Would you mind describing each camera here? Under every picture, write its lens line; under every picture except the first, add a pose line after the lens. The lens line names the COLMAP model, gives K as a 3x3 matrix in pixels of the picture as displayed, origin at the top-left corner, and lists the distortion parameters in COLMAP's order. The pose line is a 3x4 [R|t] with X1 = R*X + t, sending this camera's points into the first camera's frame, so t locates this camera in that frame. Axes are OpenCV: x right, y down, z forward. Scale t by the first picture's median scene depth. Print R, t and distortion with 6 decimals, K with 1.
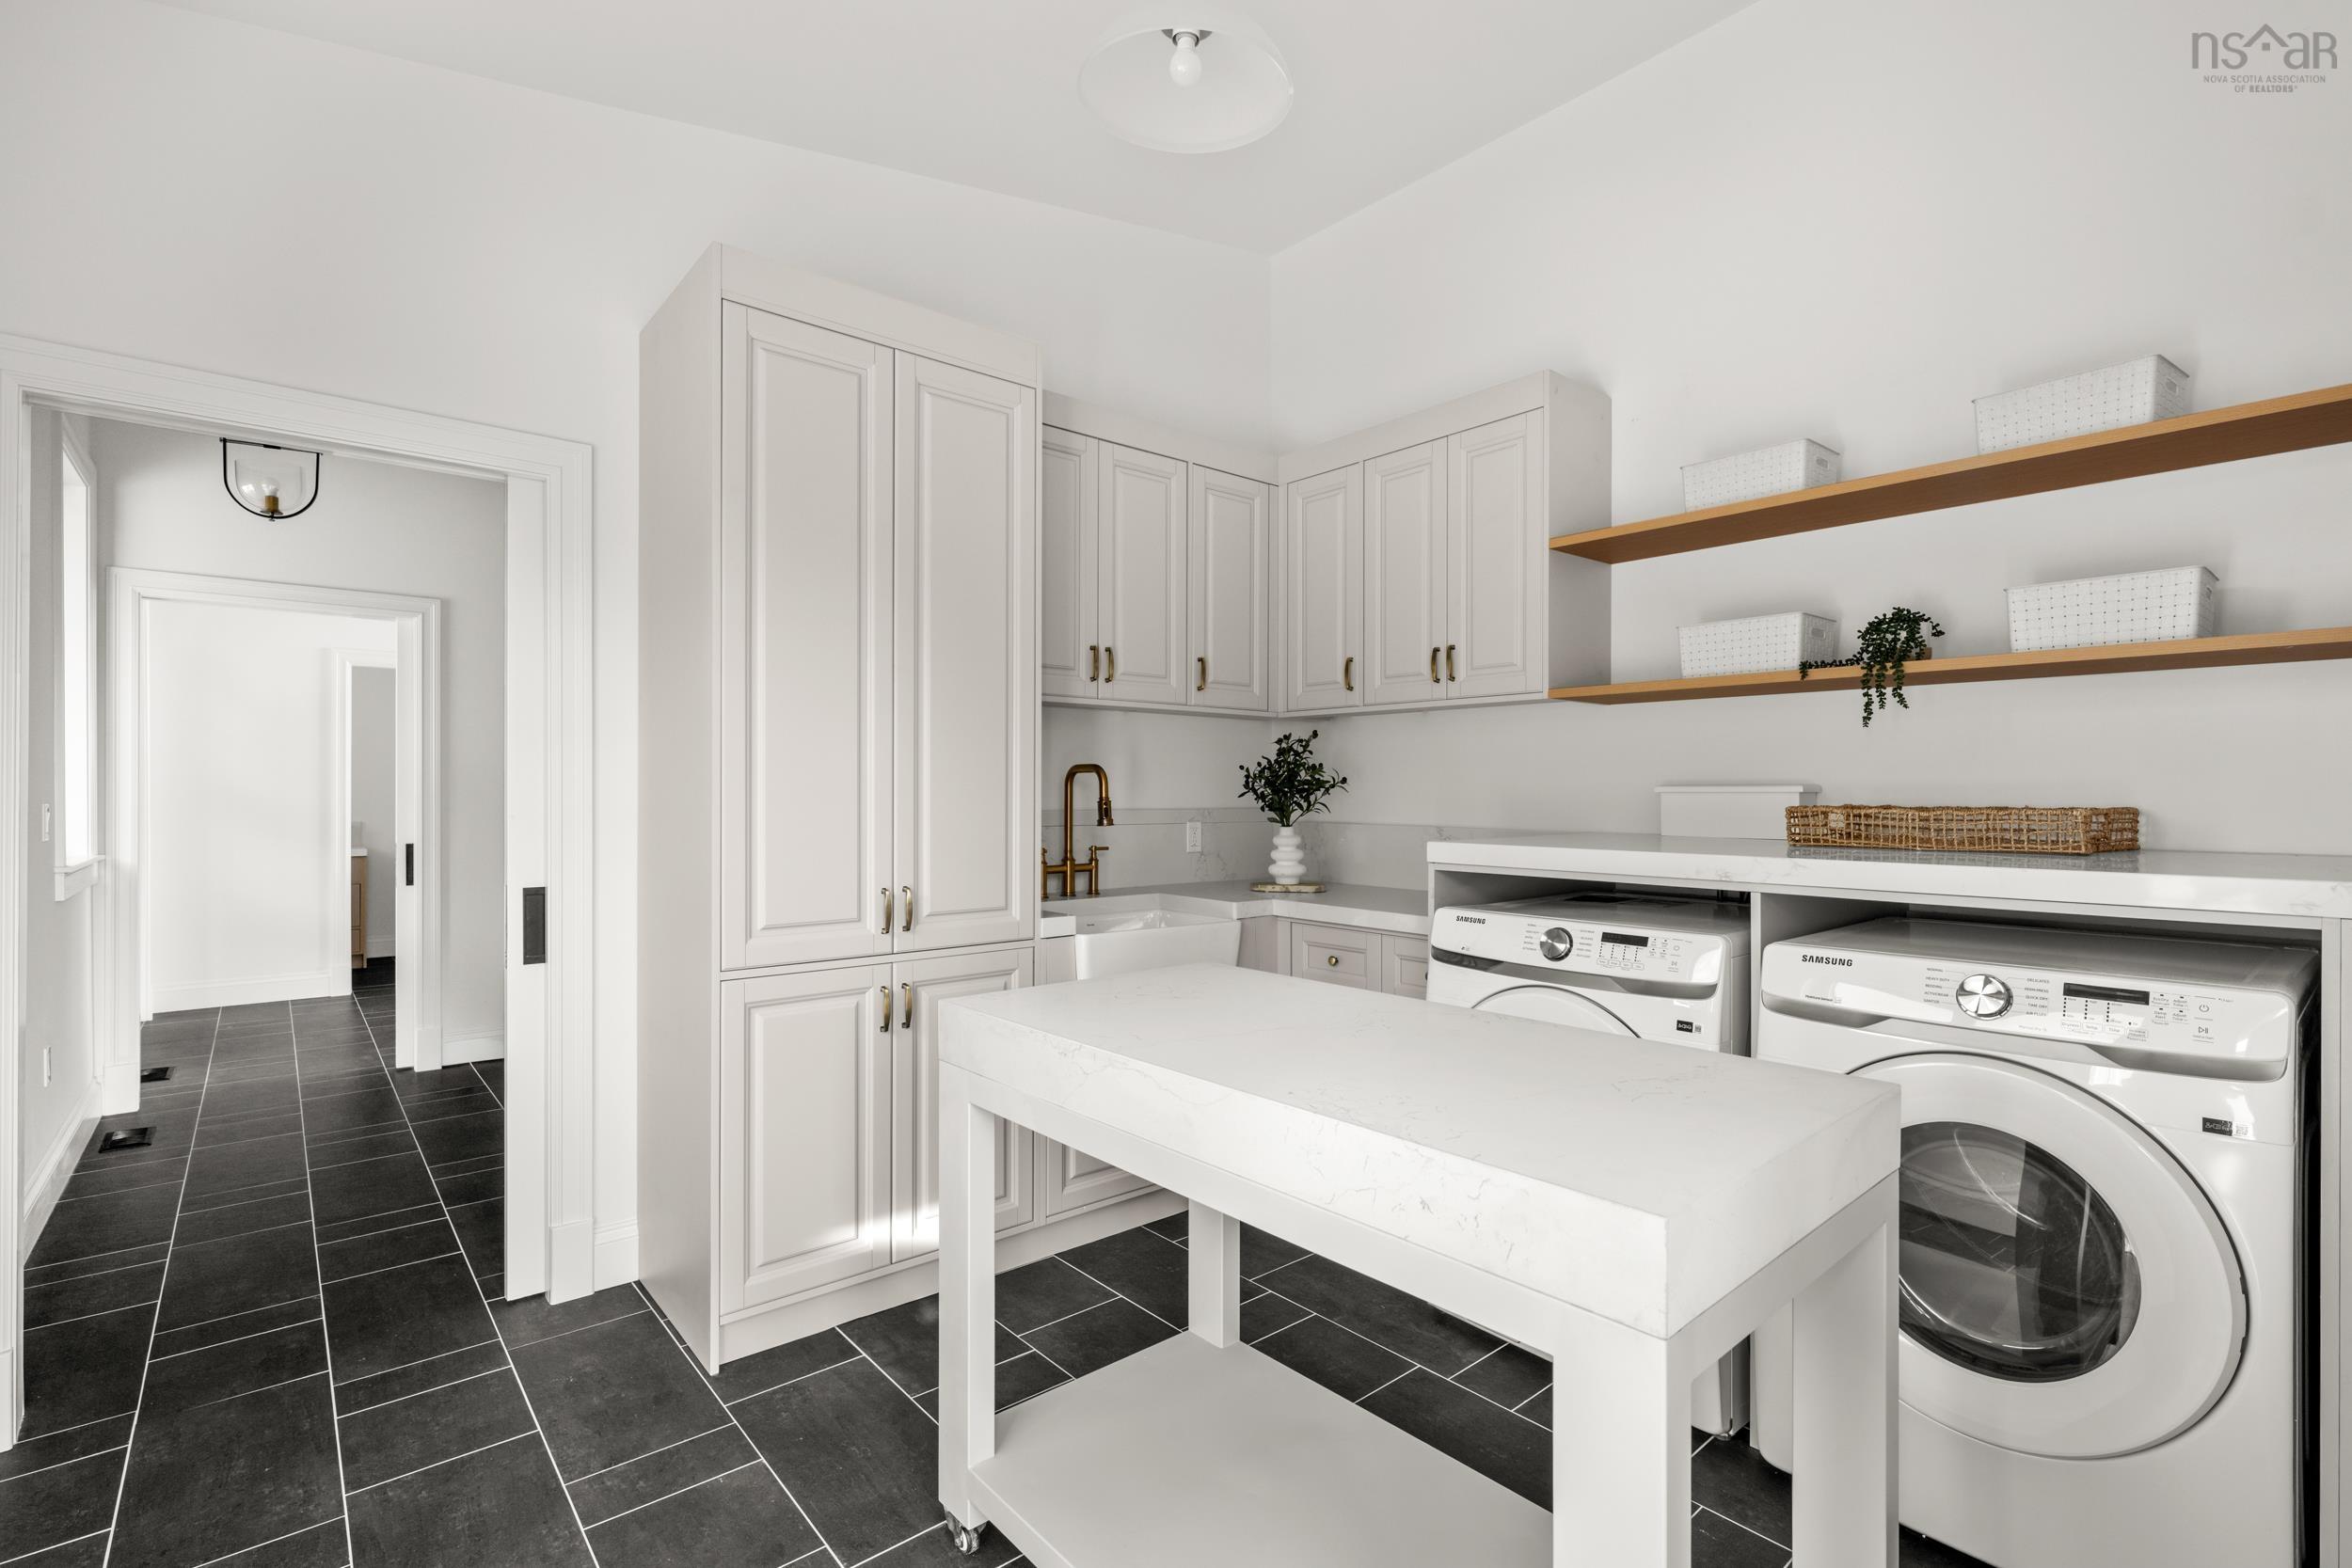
lens RADIAL K [[1068.7, 0, 1177.6], [0, 1068.7, 792.2], [0, 0, 1]] dist [-0.001147, -0.000005]
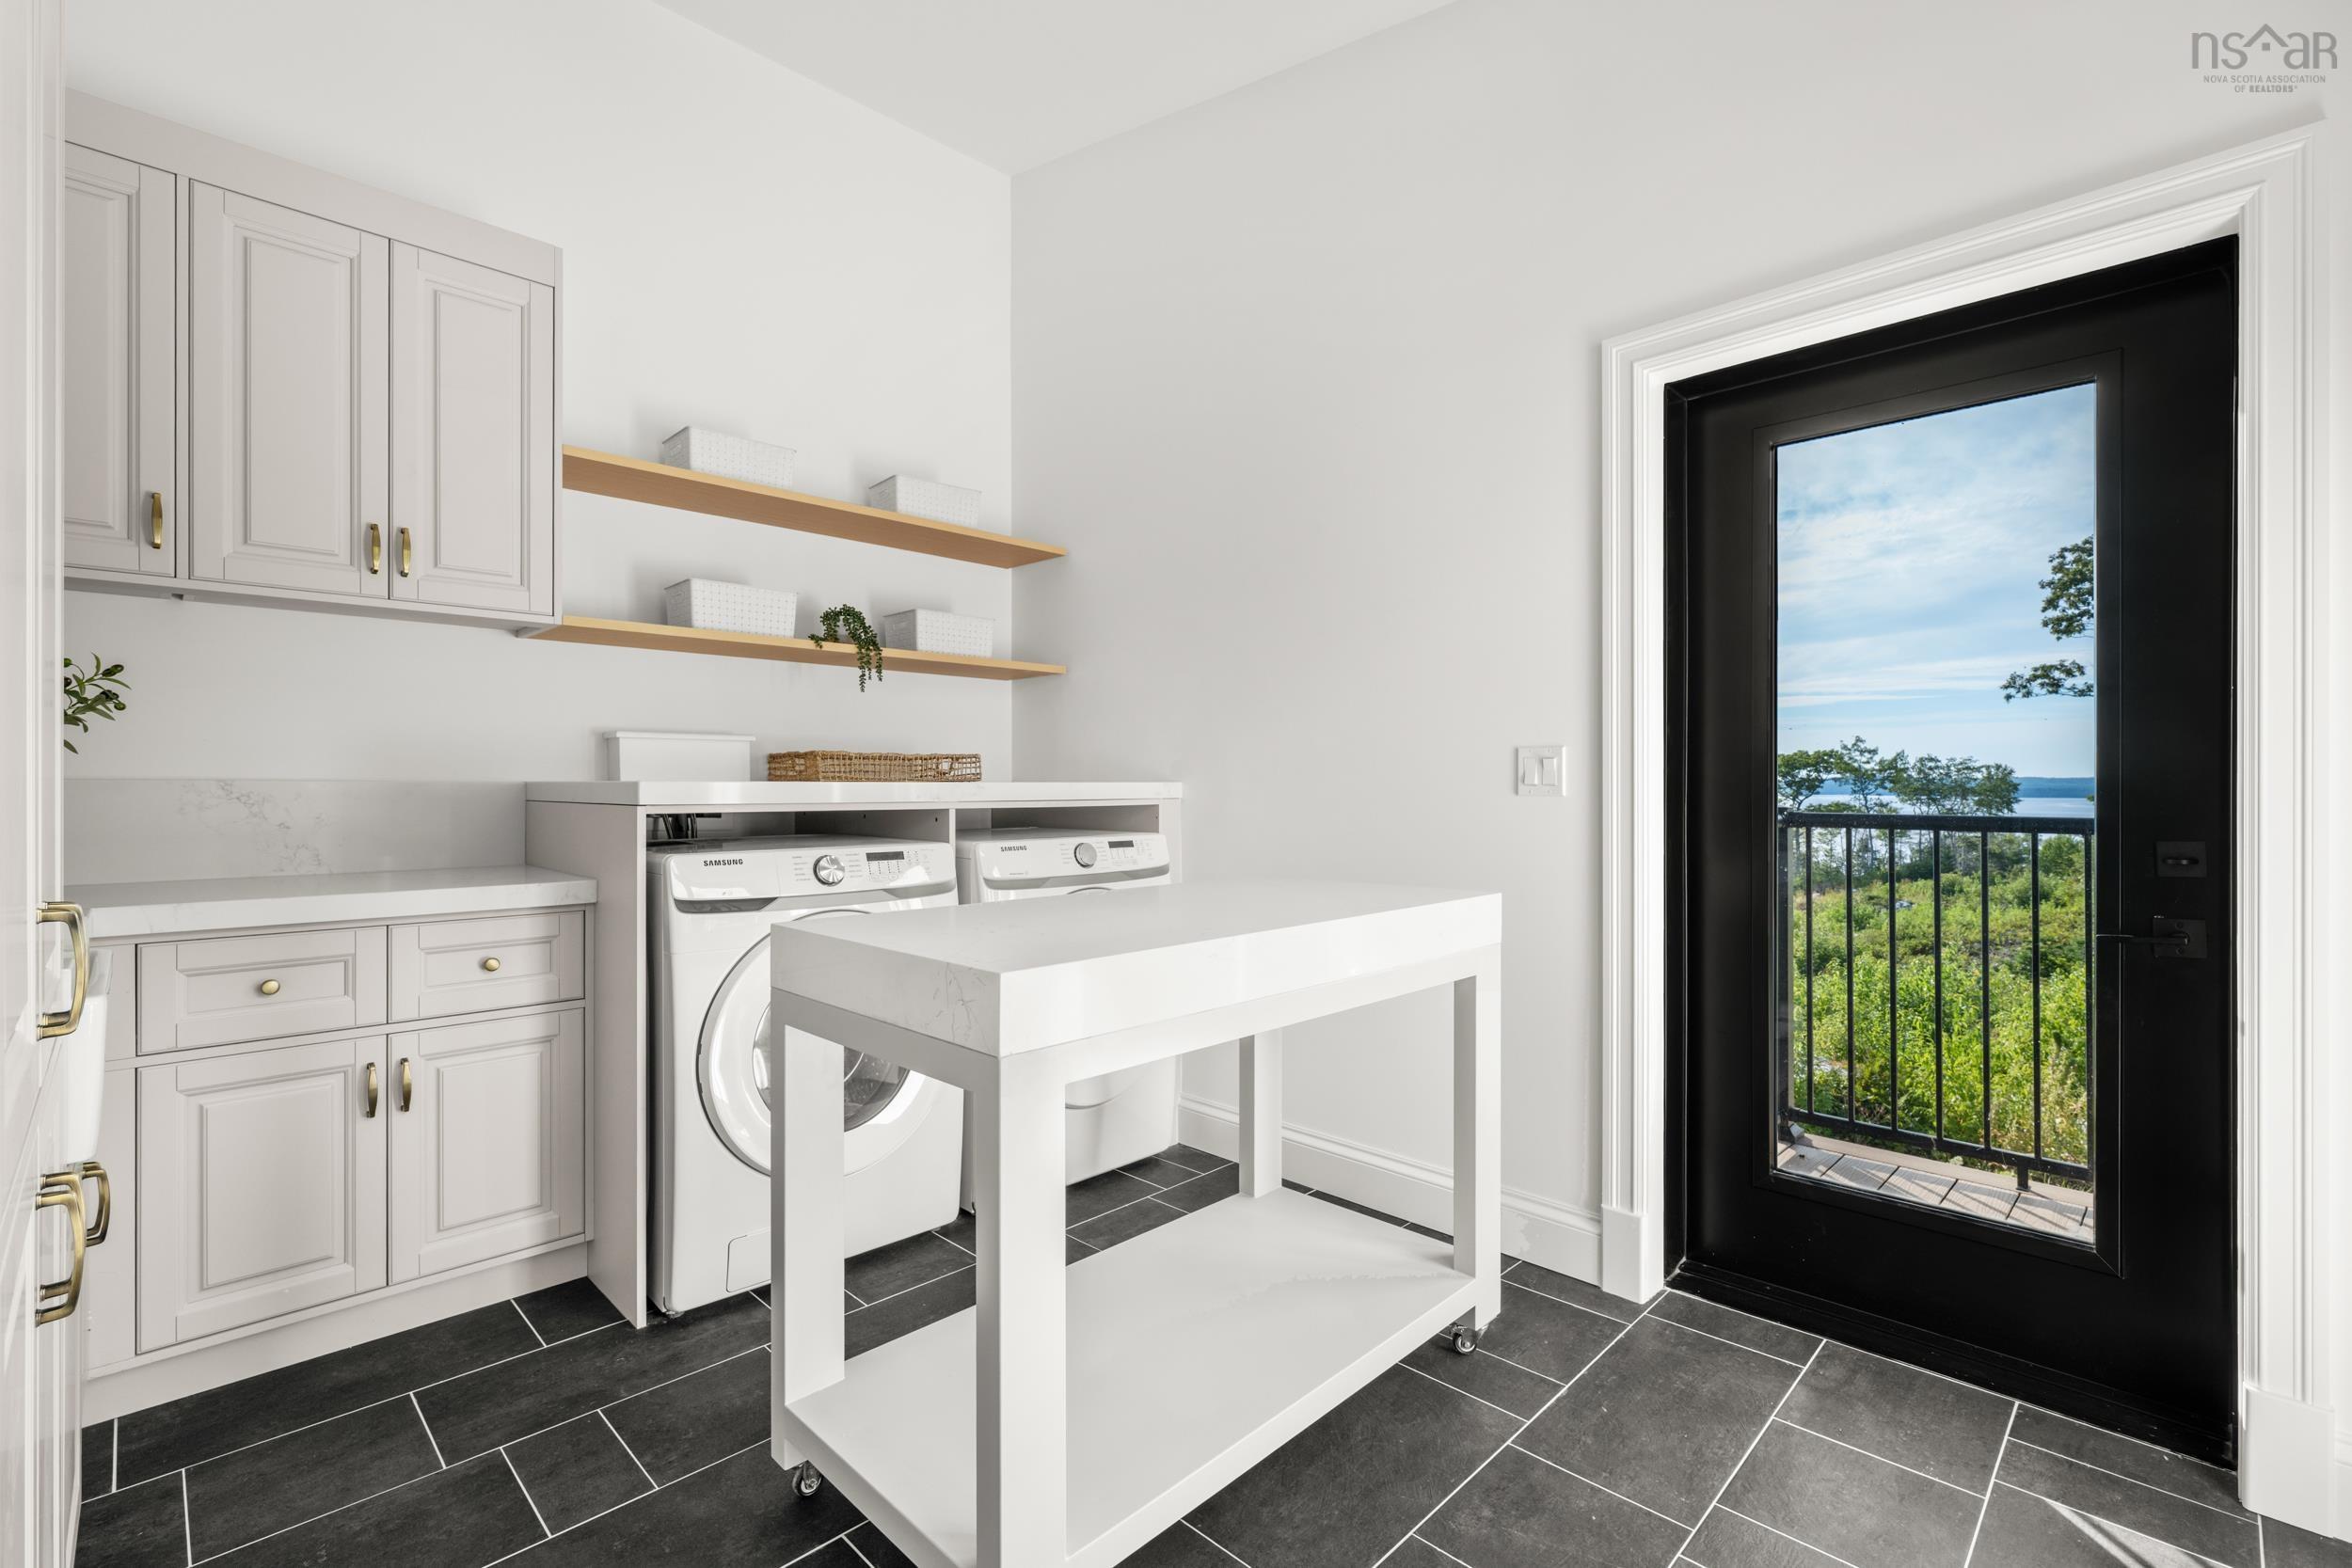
lens RADIAL K [[1043.3, 0, 1176.0], [0, 1043.3, 784.0], [0, 0, 1]] dist [-0.000934, 0.000343]
pose [[-0.086360, -0.000108, 0.996264, -0.667907], [0.000210, 1.000000, 0.000127, 0.052061], [-0.996264, 0.000220, -0.086360, 0.695027]]
